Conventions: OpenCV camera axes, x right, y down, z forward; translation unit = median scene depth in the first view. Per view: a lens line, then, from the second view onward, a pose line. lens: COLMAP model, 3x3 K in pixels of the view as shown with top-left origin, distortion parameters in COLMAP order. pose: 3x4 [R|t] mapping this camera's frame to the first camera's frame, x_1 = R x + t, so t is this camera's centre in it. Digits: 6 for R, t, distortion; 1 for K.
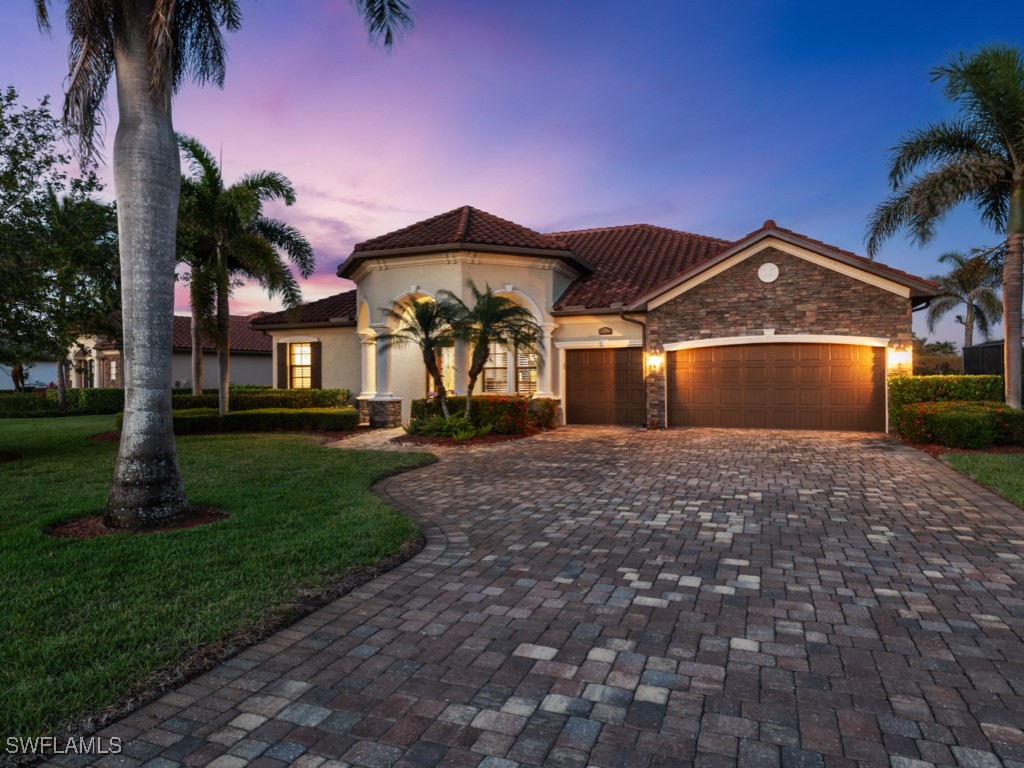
lens RADIAL K [[600.2, 0, 514.6], [0, 600.2, 382.7], [0, 0, 1]] dist [0.009269, 0.001005]
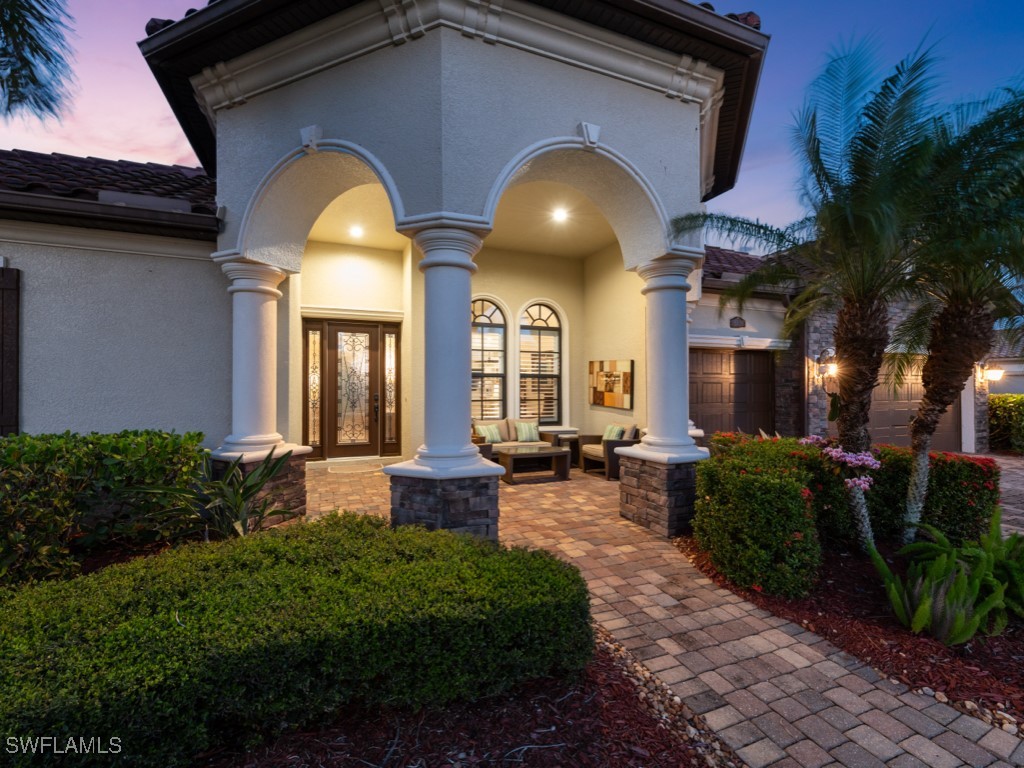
lens RADIAL K [[451.4, 0, 514.0], [0, 451.4, 384.7], [0, 0, 1]] dist [0.020500, -0.004498]
pose [[0.733506, 0.011415, 0.679587, -0.395242], [-0.003851, 0.999913, -0.012639, -0.013177], [-0.679672, 0.006654, 0.733486, 0.890392]]
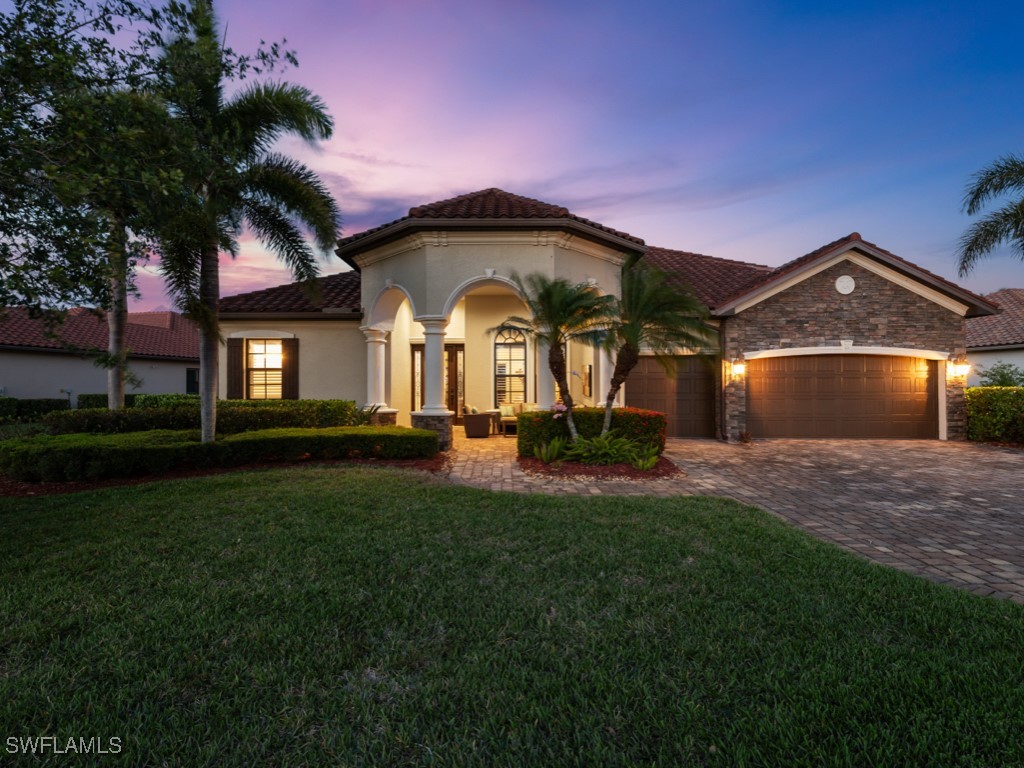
lens RADIAL K [[517.2, 0, 507.4], [0, 517.2, 385.8], [0, 0, 1]] dist [0.002774, -0.000647]
pose [[0.932879, 0.006654, 0.360128, -0.414618], [-0.002786, 0.999933, -0.011259, -0.000836], [-0.360178, 0.009500, 0.932835, 0.381474]]
